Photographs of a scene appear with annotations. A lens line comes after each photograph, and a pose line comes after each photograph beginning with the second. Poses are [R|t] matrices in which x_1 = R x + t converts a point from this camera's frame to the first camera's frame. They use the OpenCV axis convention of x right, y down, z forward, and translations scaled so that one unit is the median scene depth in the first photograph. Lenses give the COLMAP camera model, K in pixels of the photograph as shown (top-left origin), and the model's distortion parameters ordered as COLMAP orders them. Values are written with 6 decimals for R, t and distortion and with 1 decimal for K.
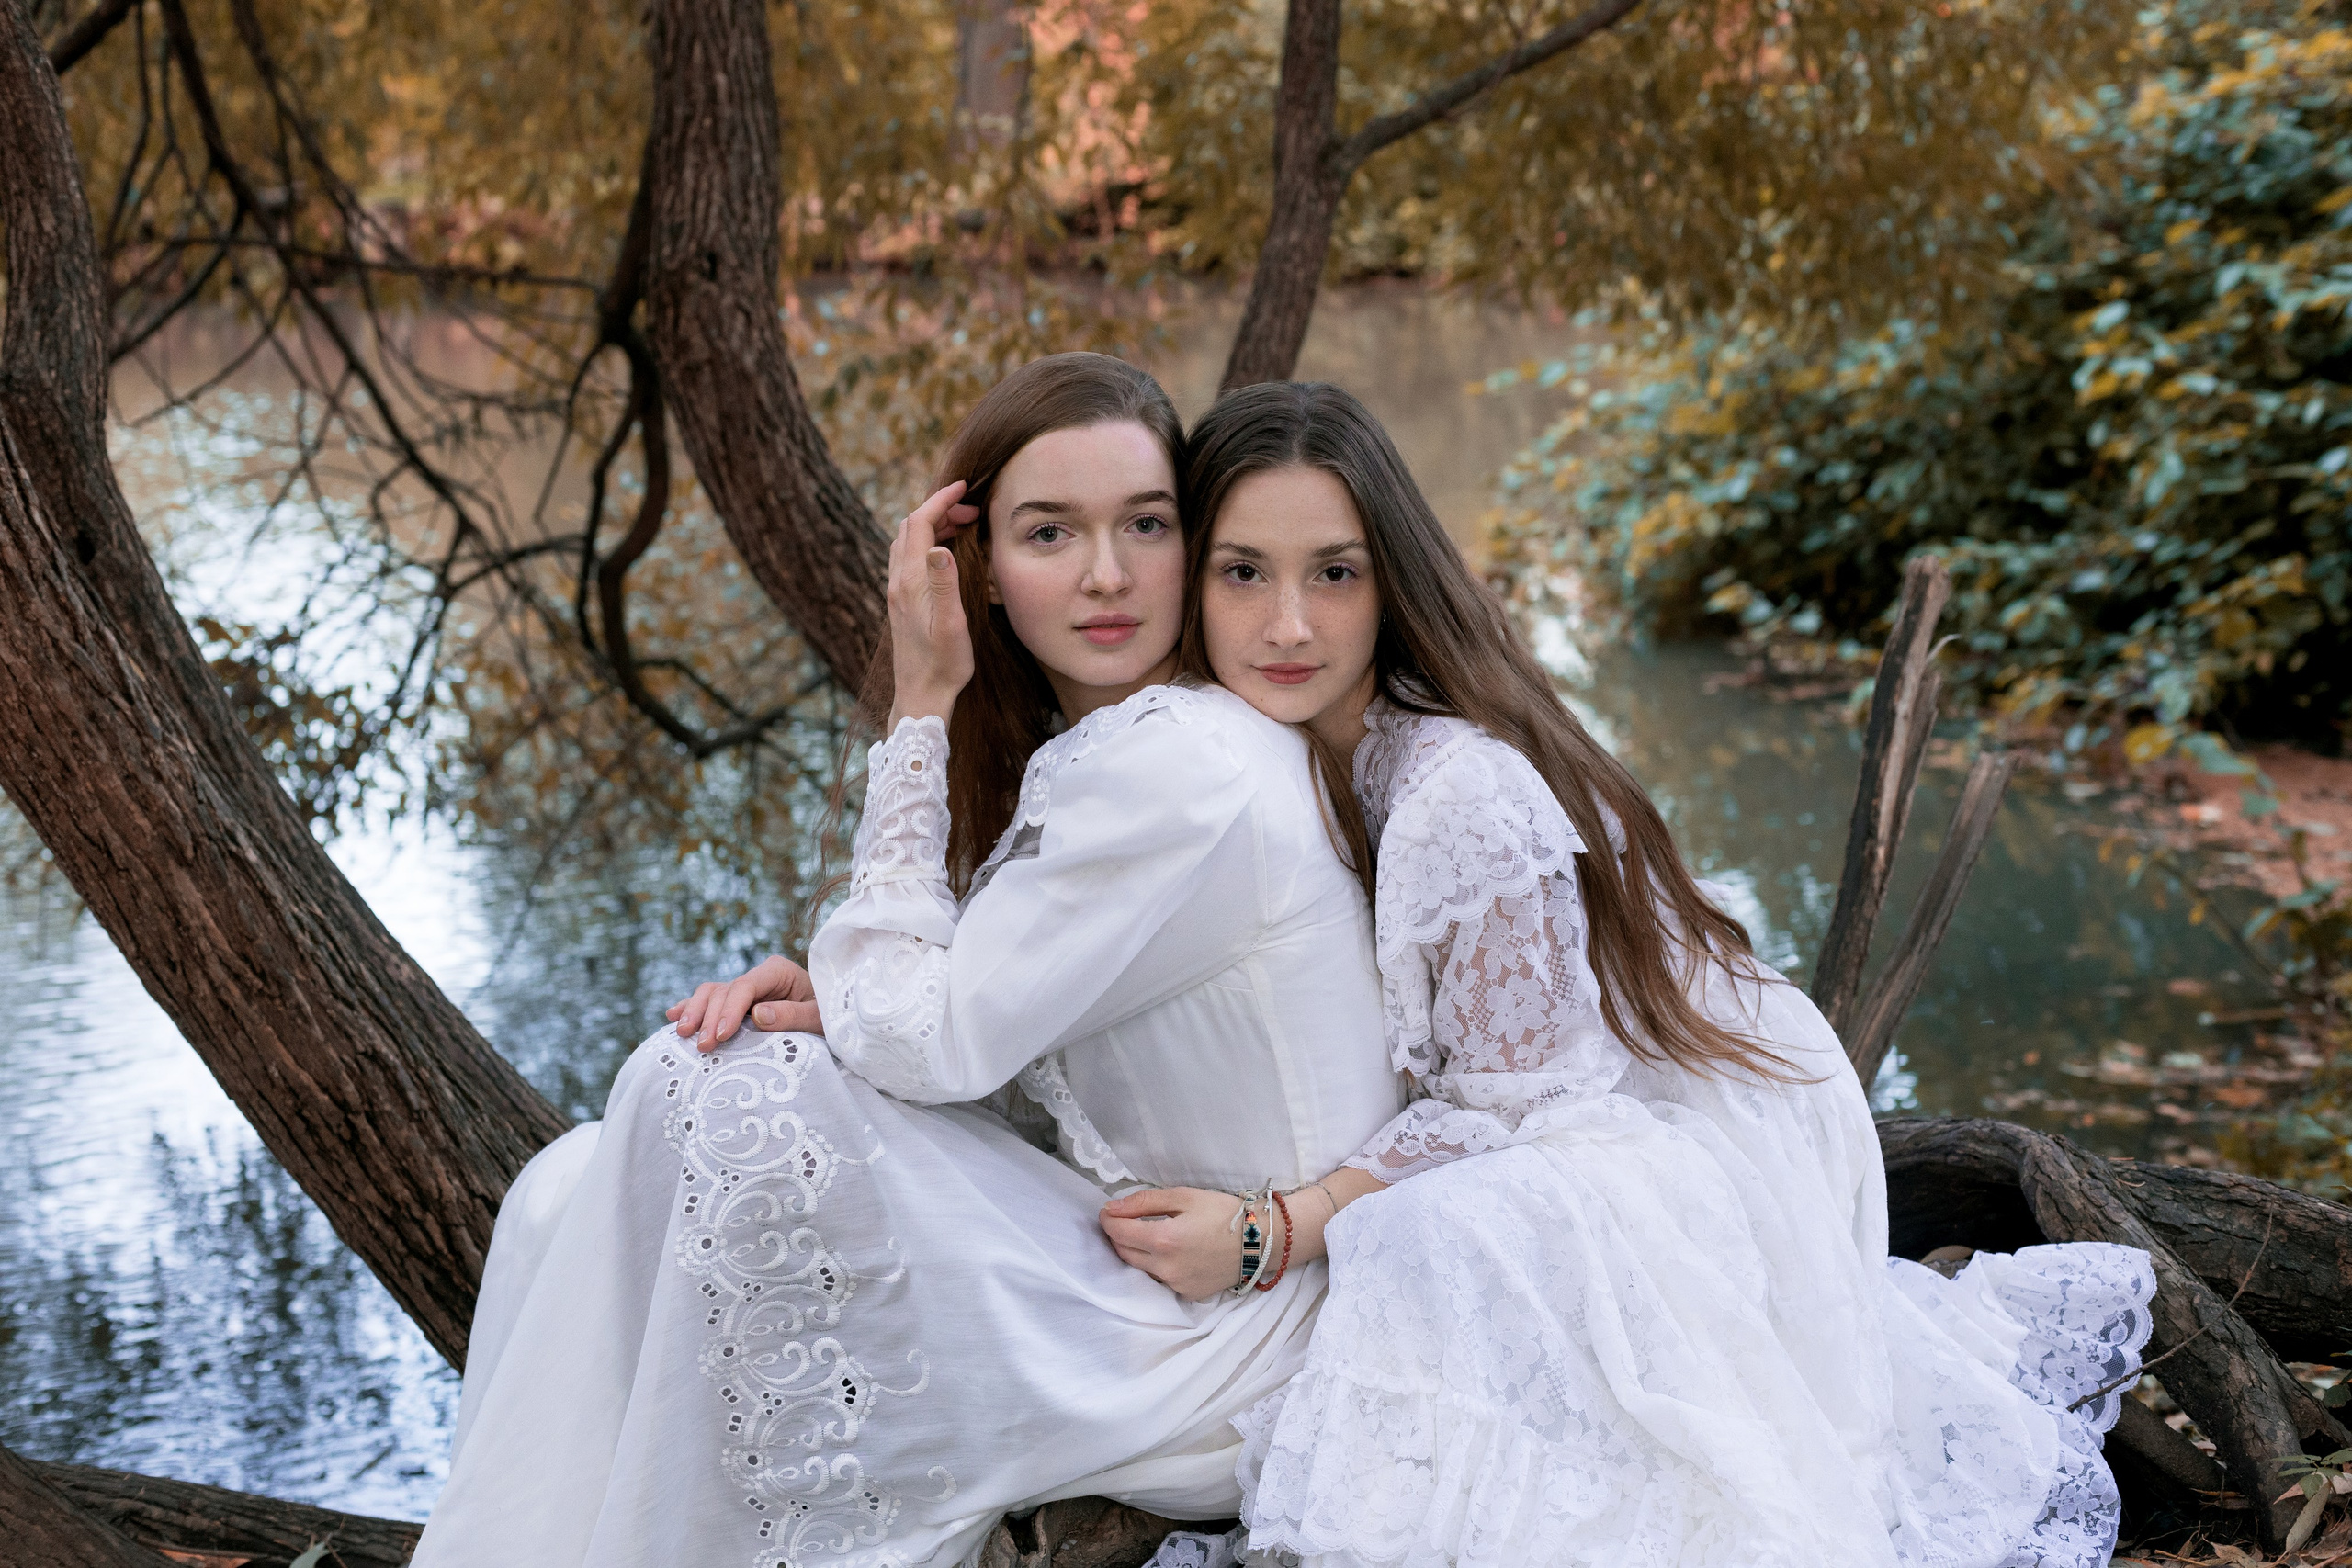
lens RADIAL K [[3500.9, 0, 1176.0], [0, 3500.9, 784.0], [0, 0, 1]] dist [0.002322, -0.213498]
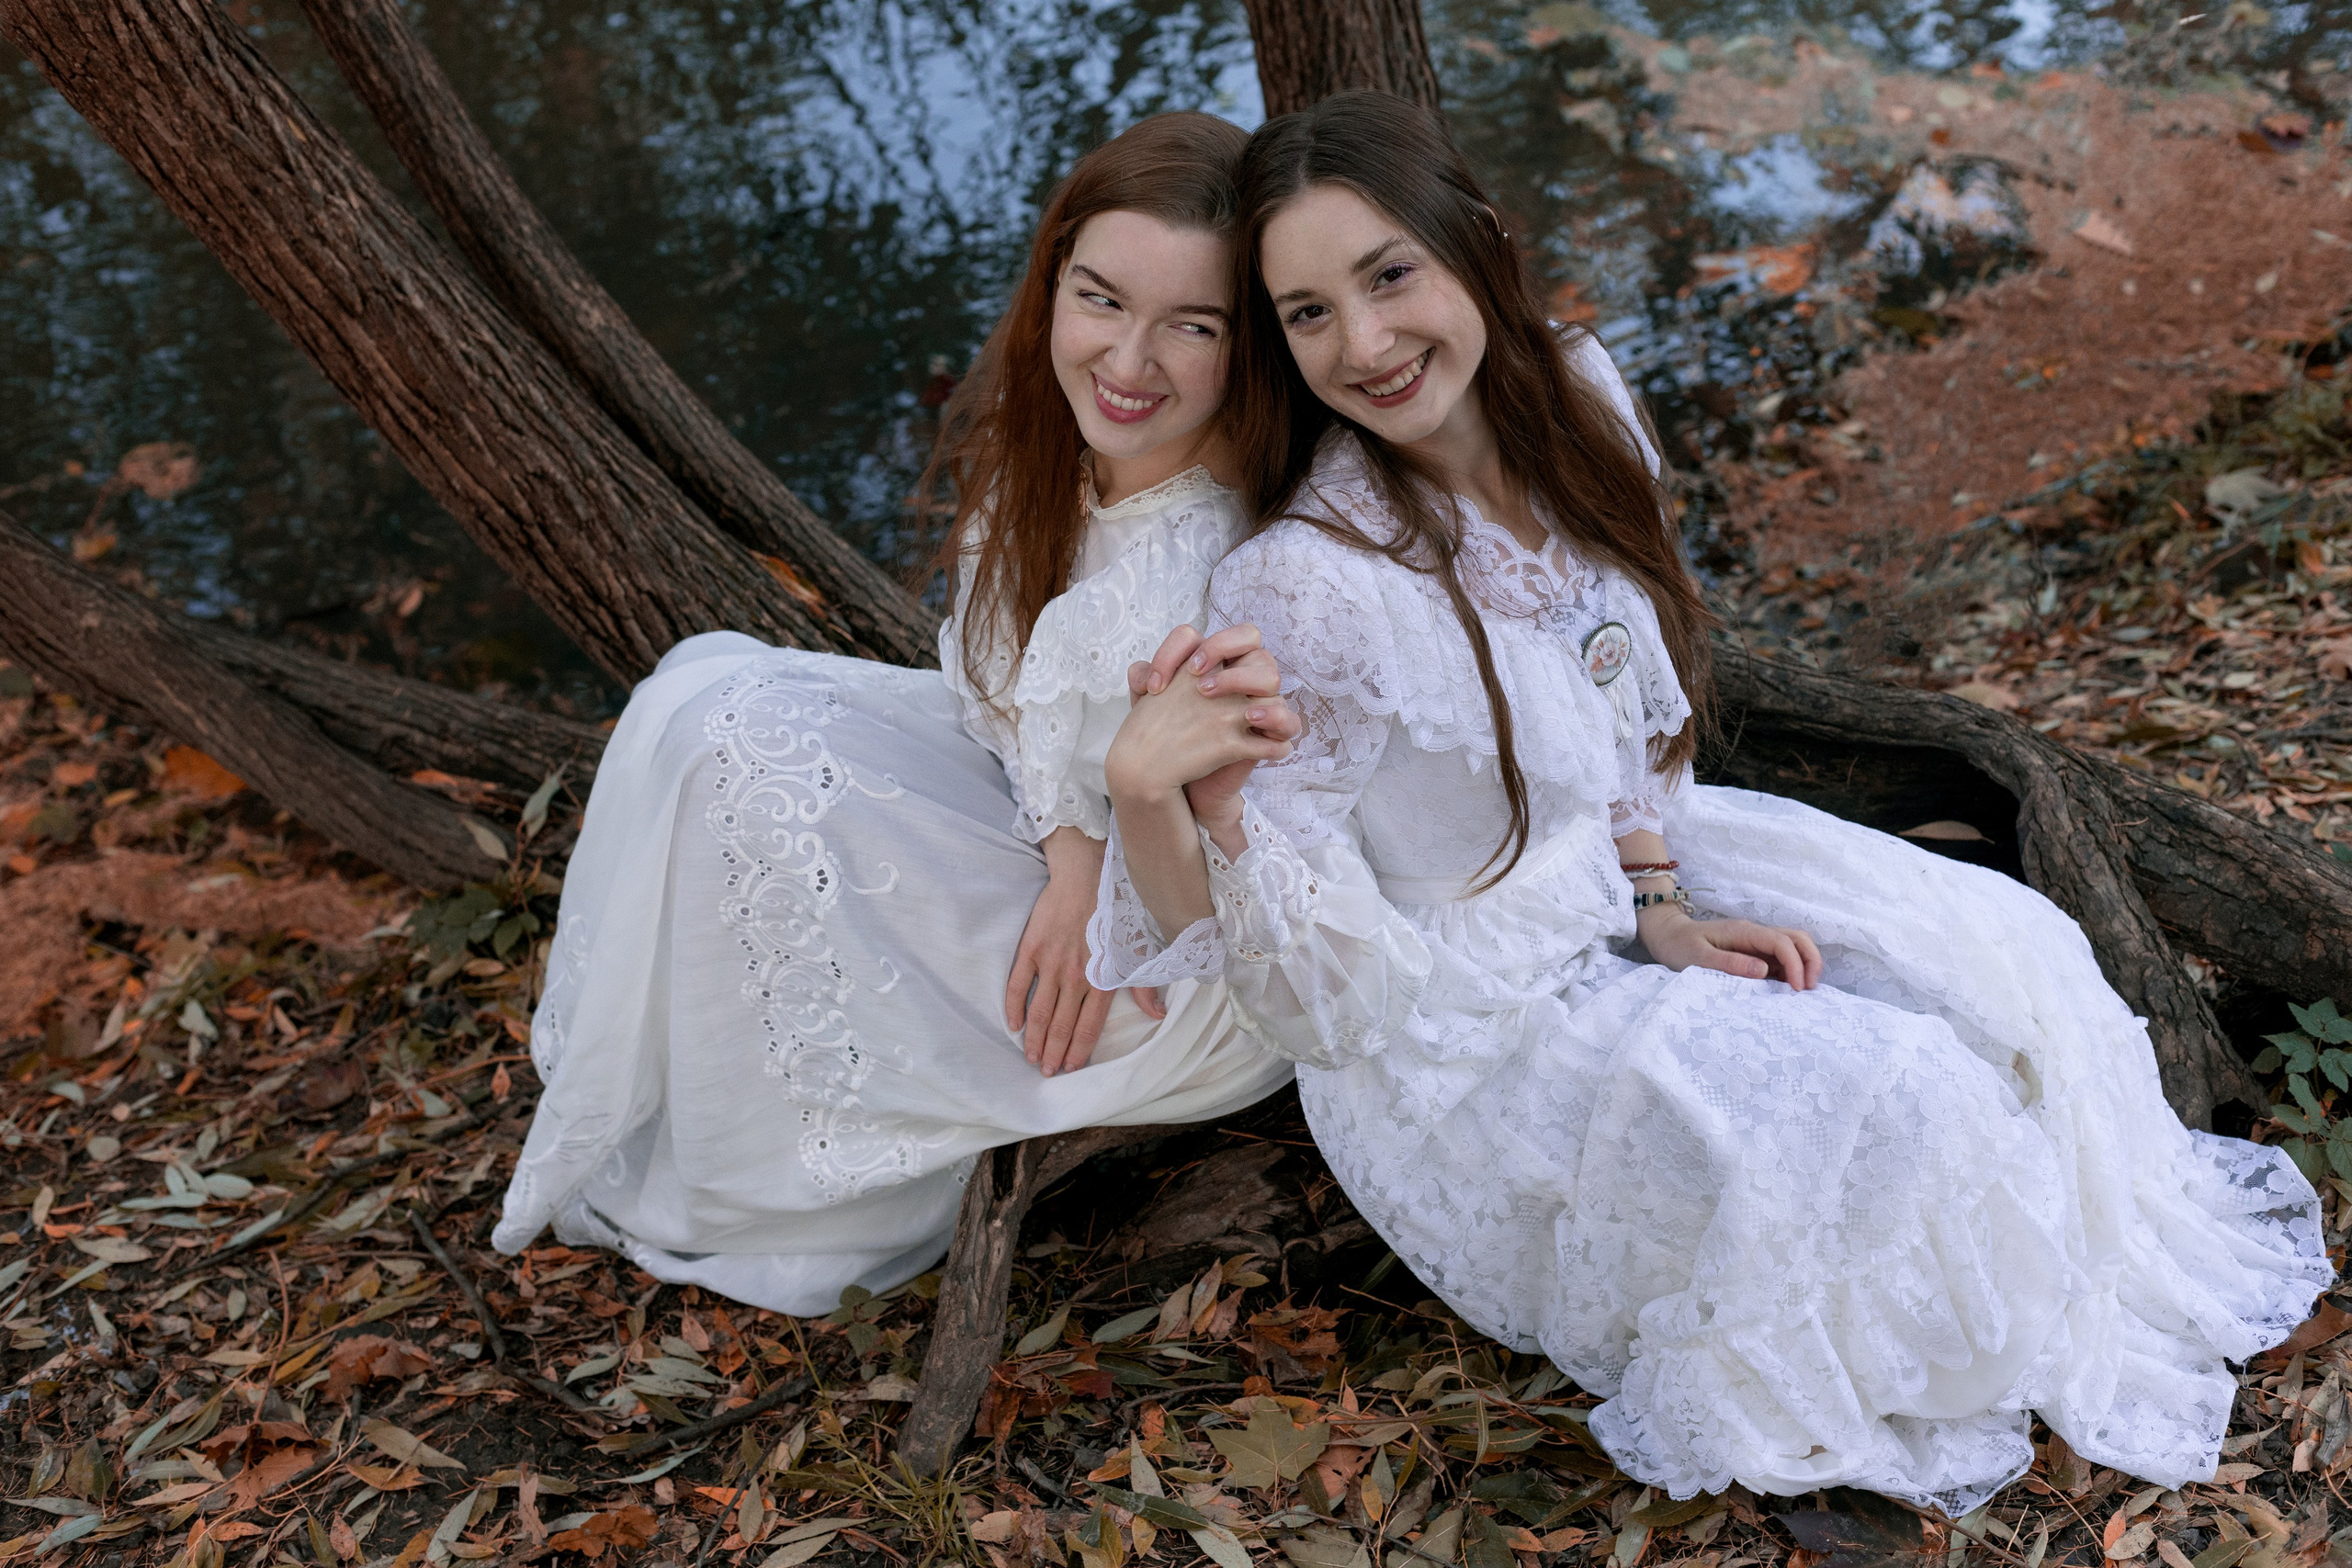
lens RADIAL K [[3500.9, 0, 1176.0], [0, 3500.9, 784.0], [0, 0, 1]] dist [0.002322, -0.213498]
pose [[0.979994, 0.119420, -0.159221, 0.152982], [-0.016051, 0.844806, 0.534832, -0.434523], [0.198380, -0.521576, 0.829821, 0.078819]]
